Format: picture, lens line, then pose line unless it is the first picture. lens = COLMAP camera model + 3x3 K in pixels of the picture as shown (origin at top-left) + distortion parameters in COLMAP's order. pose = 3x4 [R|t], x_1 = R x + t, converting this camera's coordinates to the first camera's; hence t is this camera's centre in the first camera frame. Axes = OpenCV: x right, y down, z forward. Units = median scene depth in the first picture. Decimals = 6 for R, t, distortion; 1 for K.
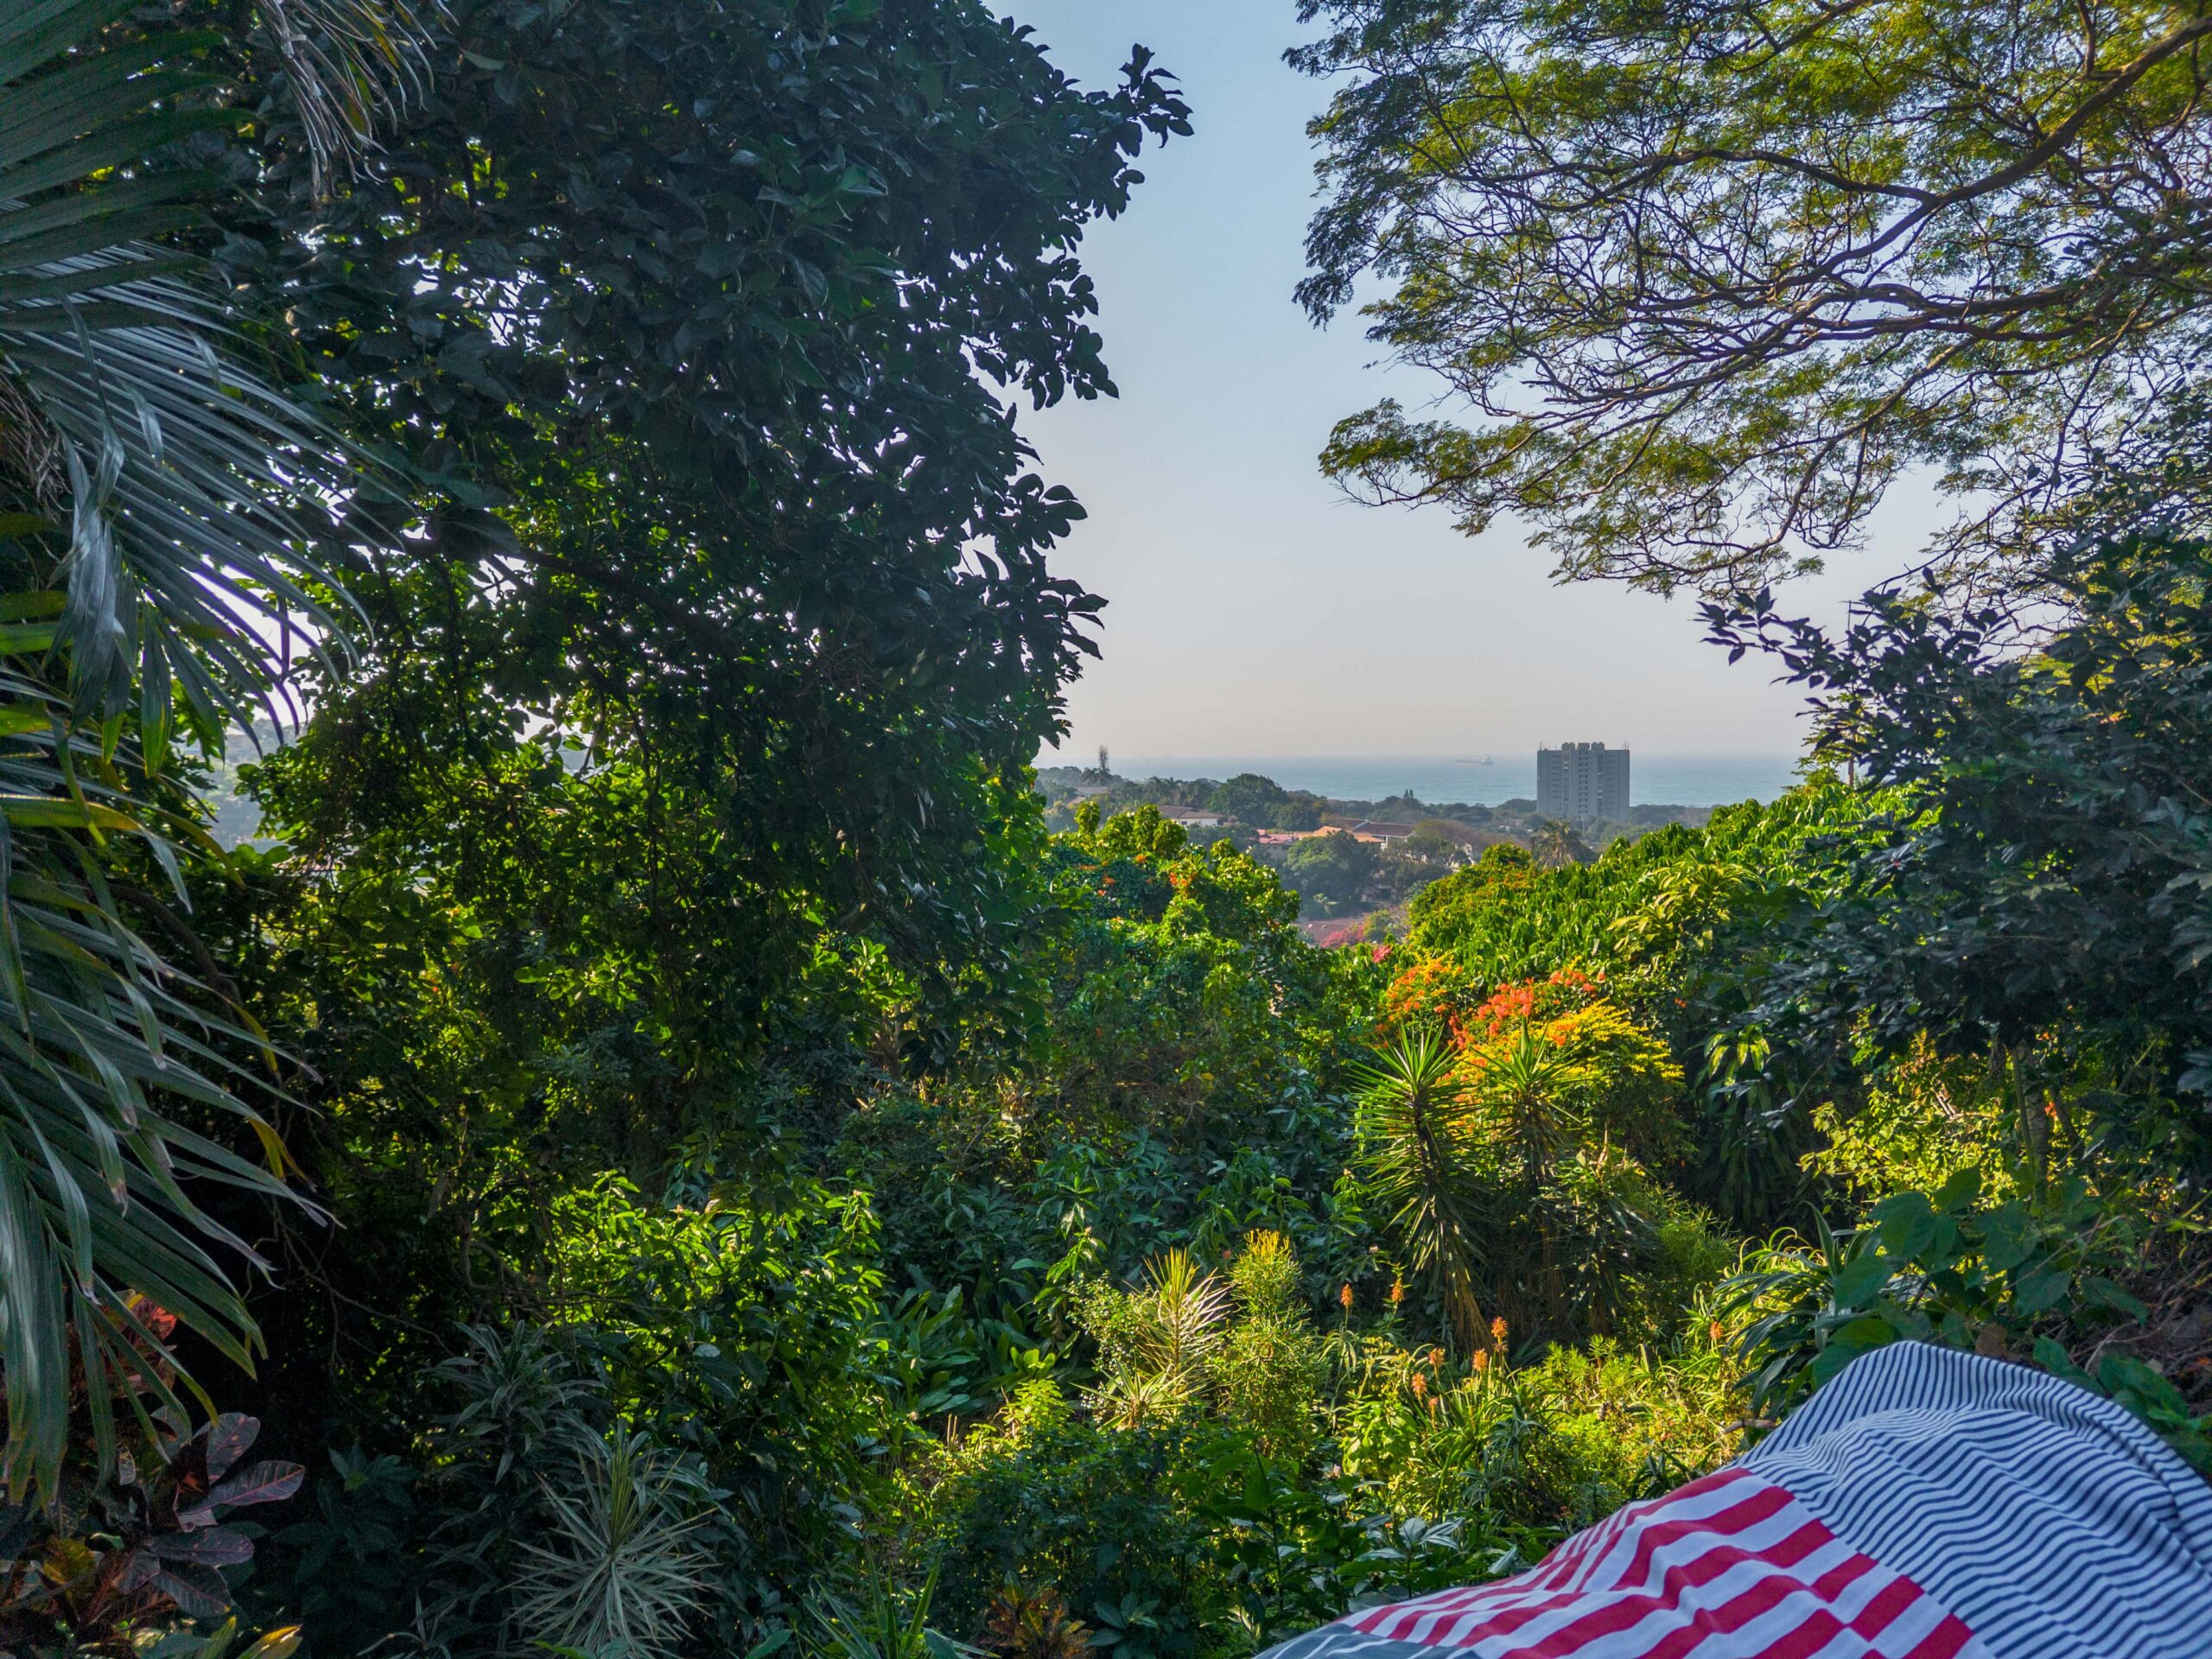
lens RADIAL K [[1573.7, 0, 1071.4], [0, 1573.7, 805.0], [0, 0, 1]] dist [0.058862, -0.072745]
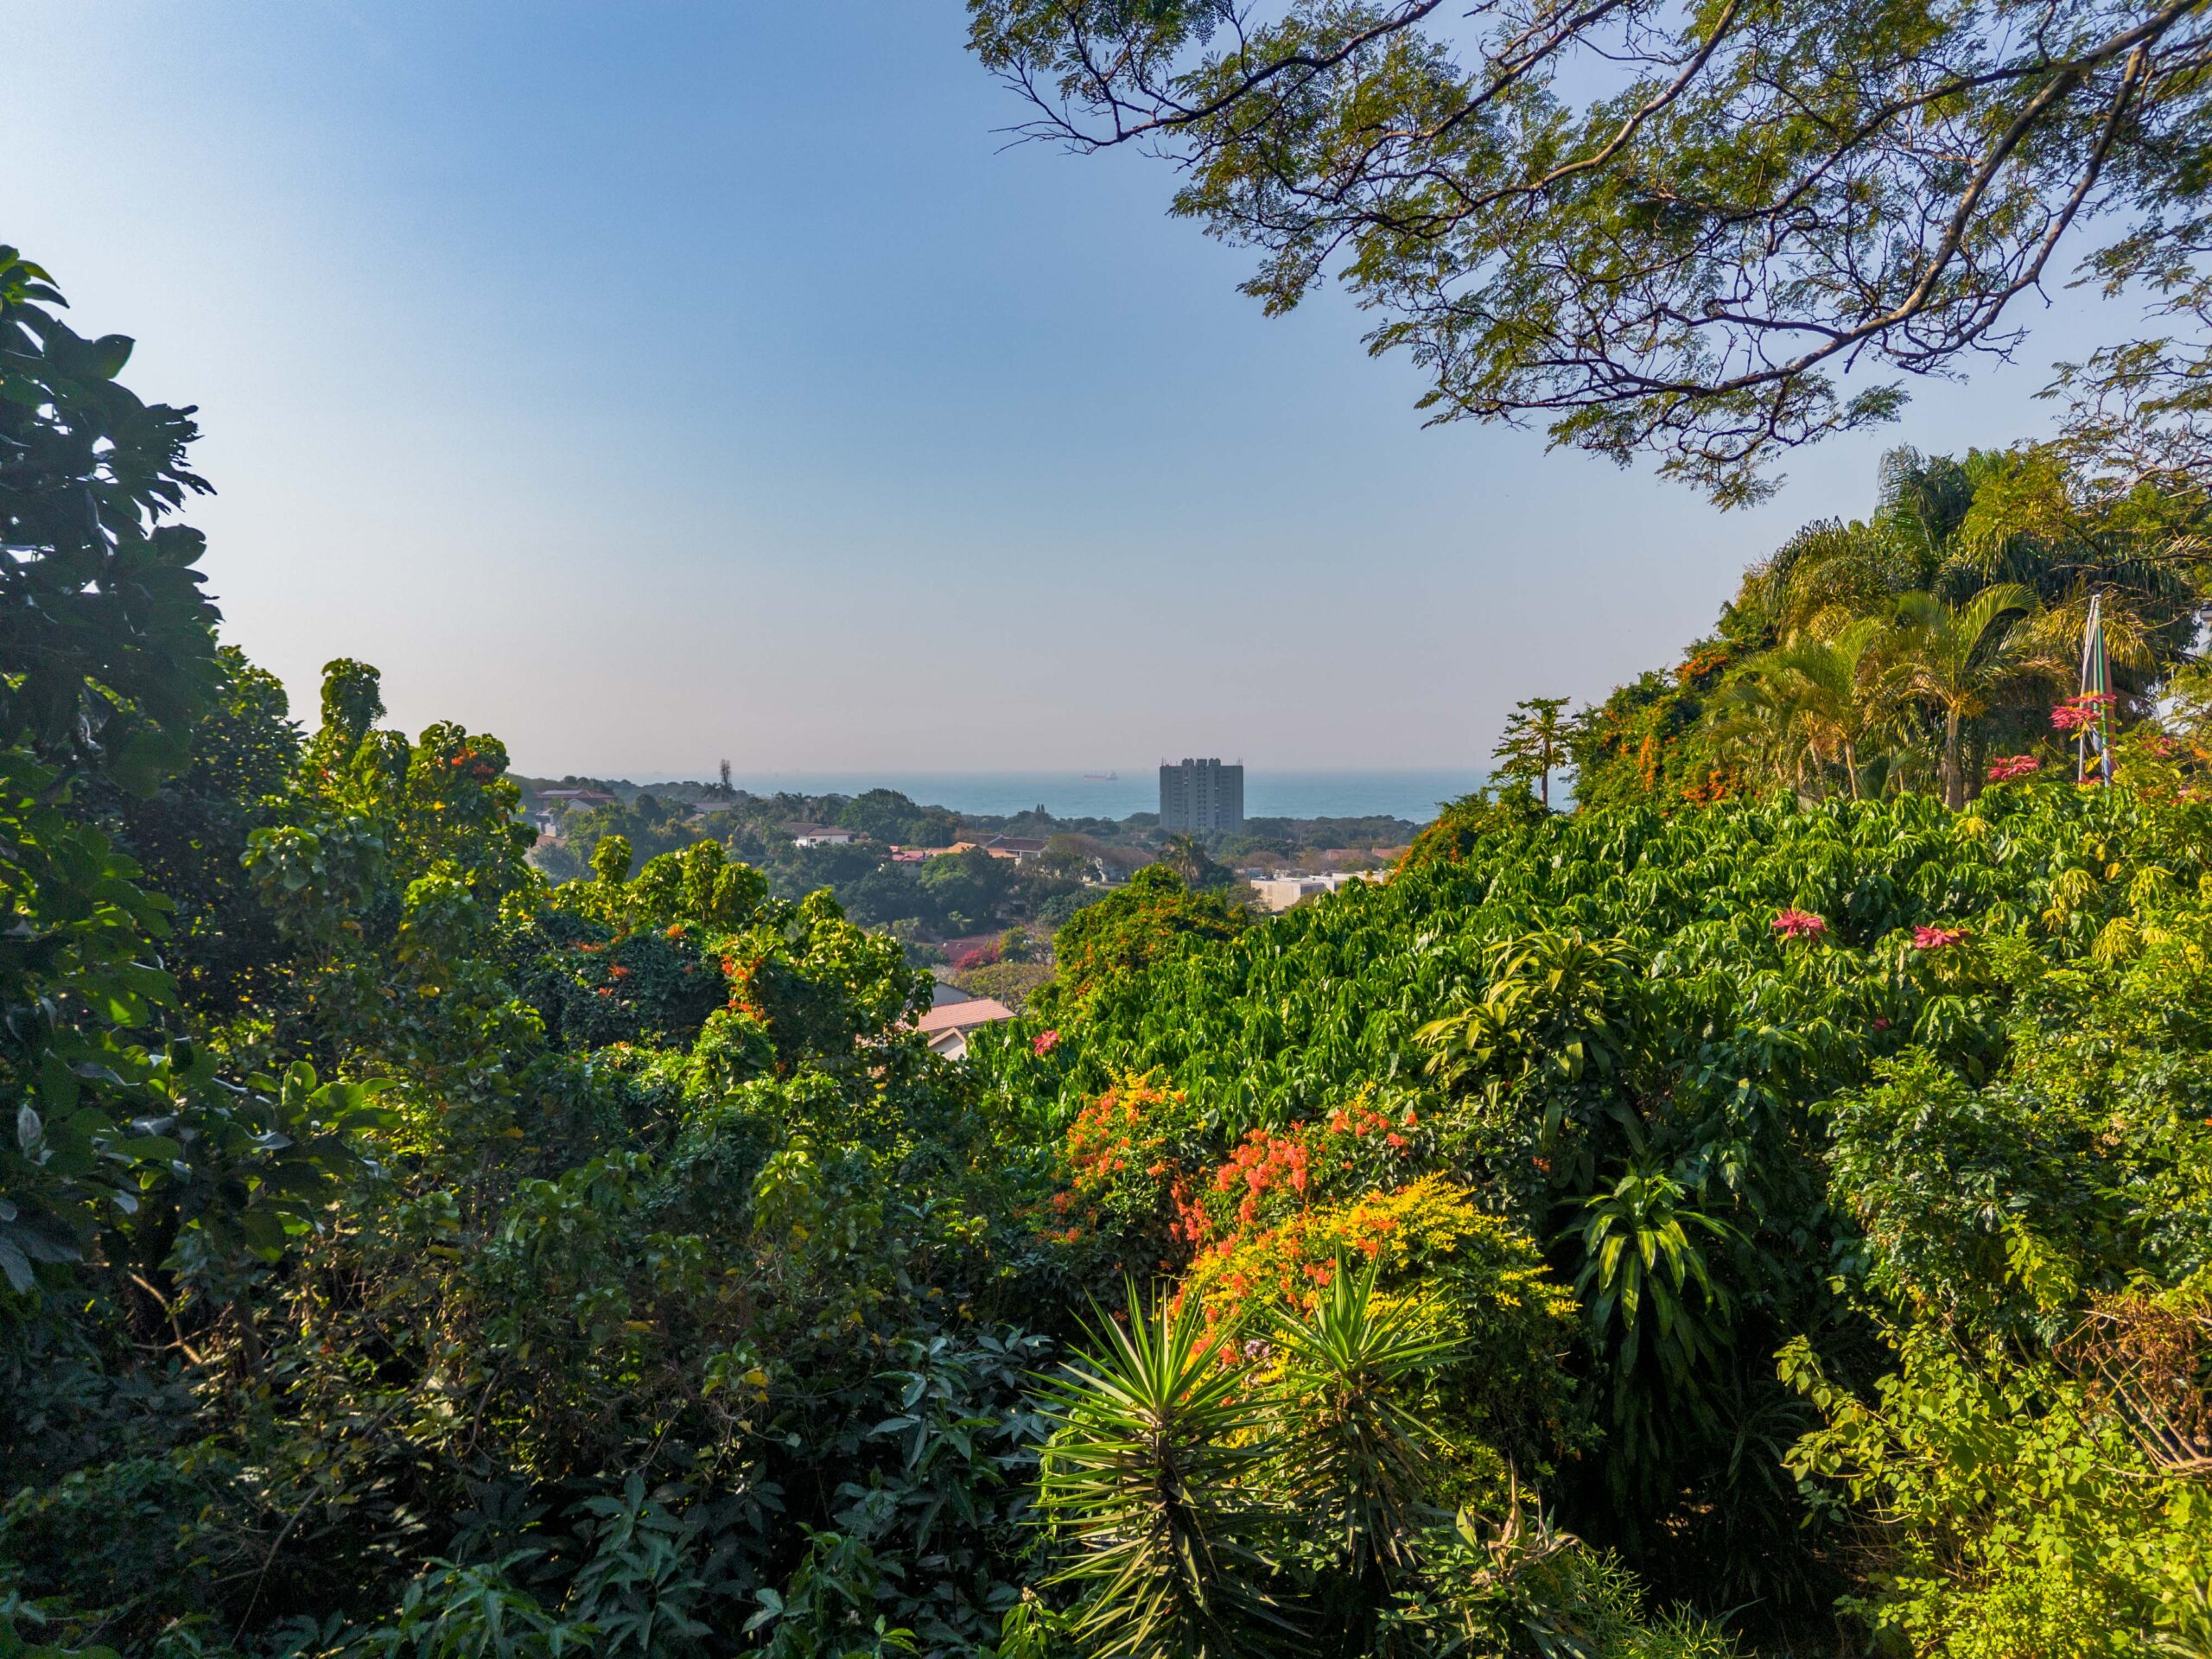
lens RADIAL K [[1573.7, 0, 1110.2], [0, 1573.7, 821.5], [0, 0, 1]] dist [0.058862, -0.072745]
pose [[0.967432, -0.007534, 0.253018, 0.058396], [0.007281, 0.999972, 0.001935, -0.010346], [-0.253025, -0.000030, 0.967460, 0.398292]]
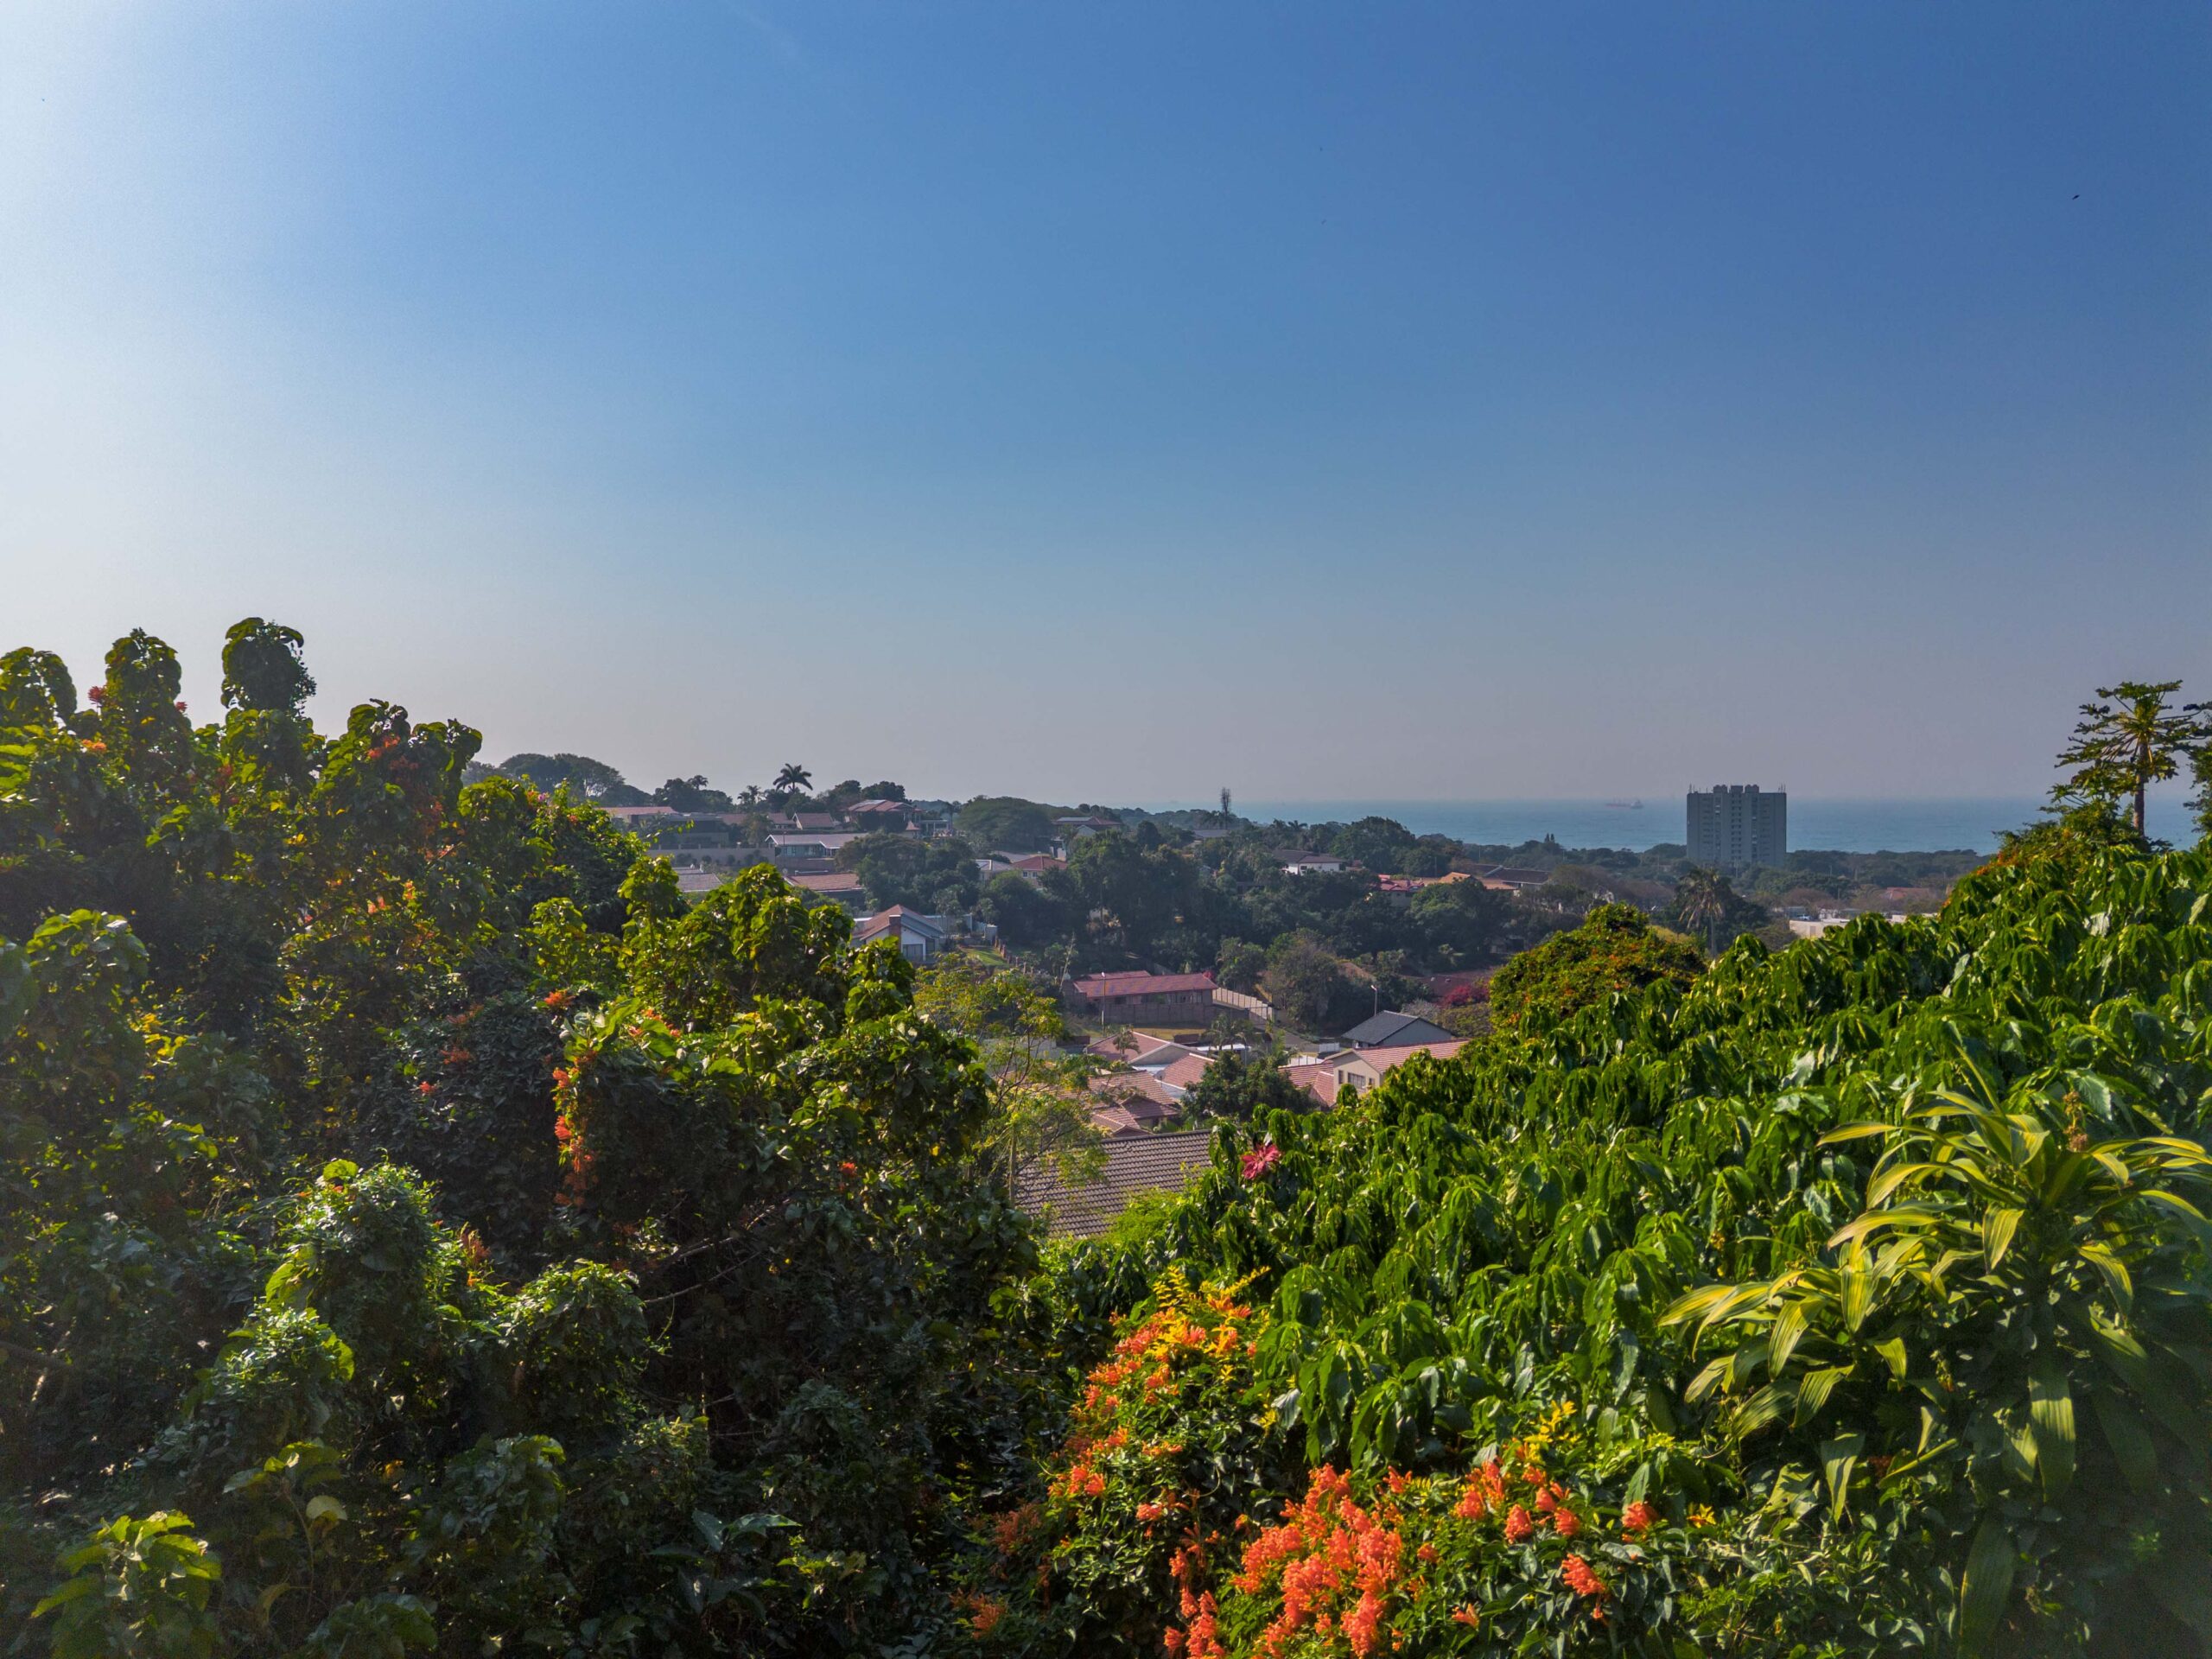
lens RADIAL K [[1573.7, 0, 1093.7], [0, 1573.7, 826.9], [0, 0, 1]] dist [0.058862, -0.072745]
pose [[0.997344, 0.001947, -0.072811, 0.243283], [-0.002928, 0.999906, -0.013369, -0.006787], [0.072778, 0.013547, 0.997256, 0.668619]]
